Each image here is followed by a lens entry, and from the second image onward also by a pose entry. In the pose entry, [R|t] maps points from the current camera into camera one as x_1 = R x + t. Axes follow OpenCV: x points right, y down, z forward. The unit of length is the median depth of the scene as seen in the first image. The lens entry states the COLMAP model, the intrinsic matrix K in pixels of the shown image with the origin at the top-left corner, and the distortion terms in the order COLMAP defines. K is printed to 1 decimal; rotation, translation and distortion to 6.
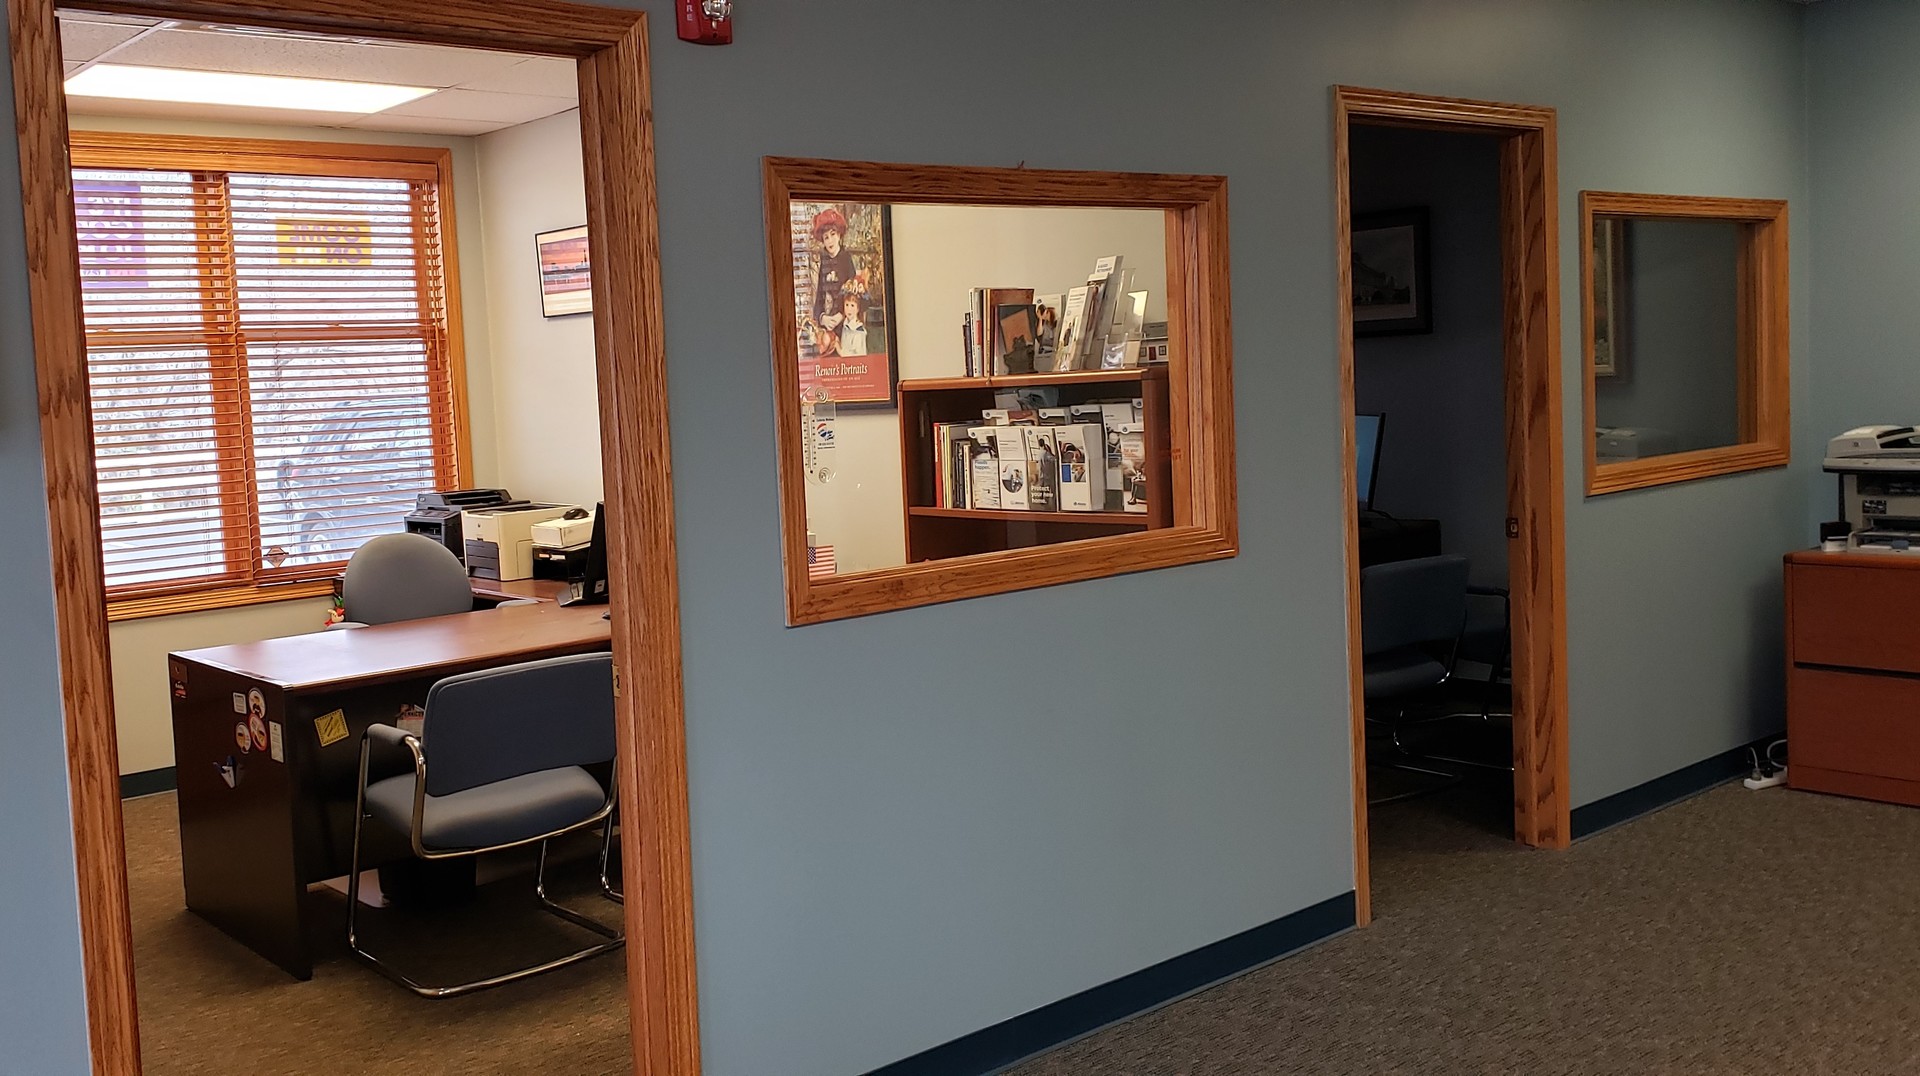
lens RADIAL K [[1790.7, 0, 782.6], [0, 1790.7, 510.2], [0, 0, 1]] dist [0.076918, 0.000000]
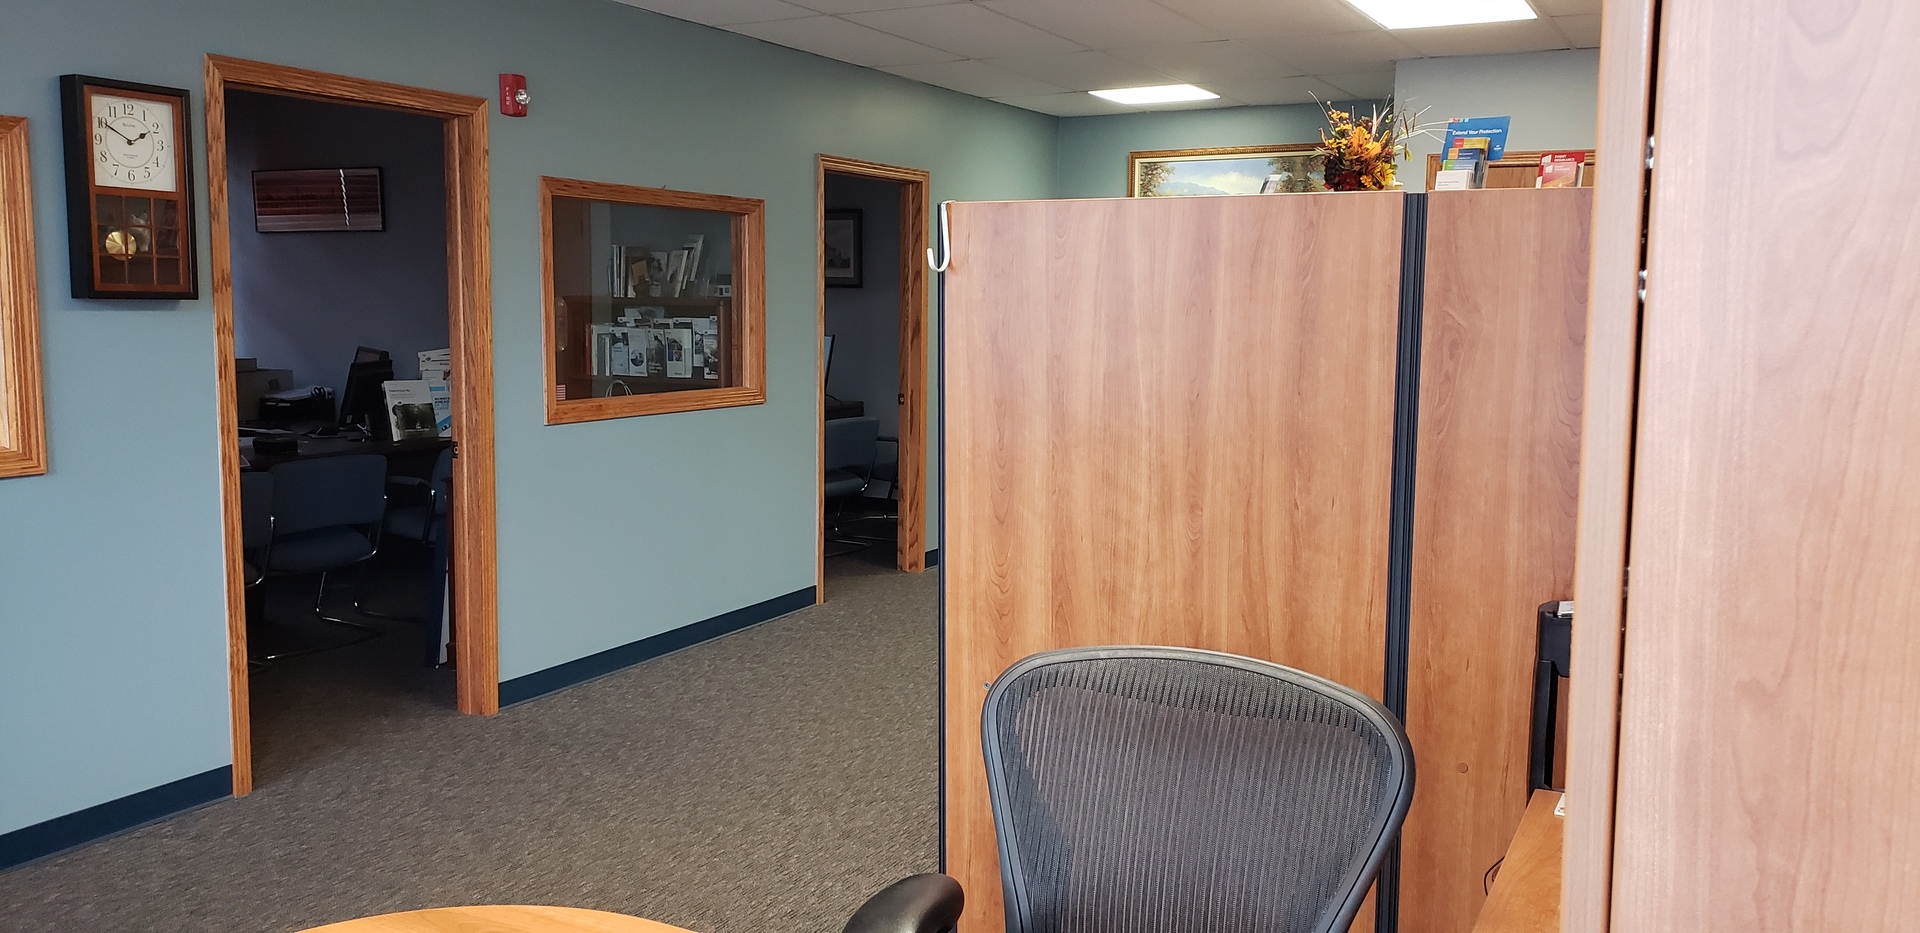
lens RADIAL K [[1325.5, 0, 950.5], [0, 1325.5, 465.8], [0, 0, 1]] dist [0.038350, -0.011747]
pose [[0.914925, 0.010128, 0.403496, -0.098451], [-0.029494, 0.998690, 0.041809, 0.020840], [-0.402544, -0.050152, 0.914026, -0.265457]]
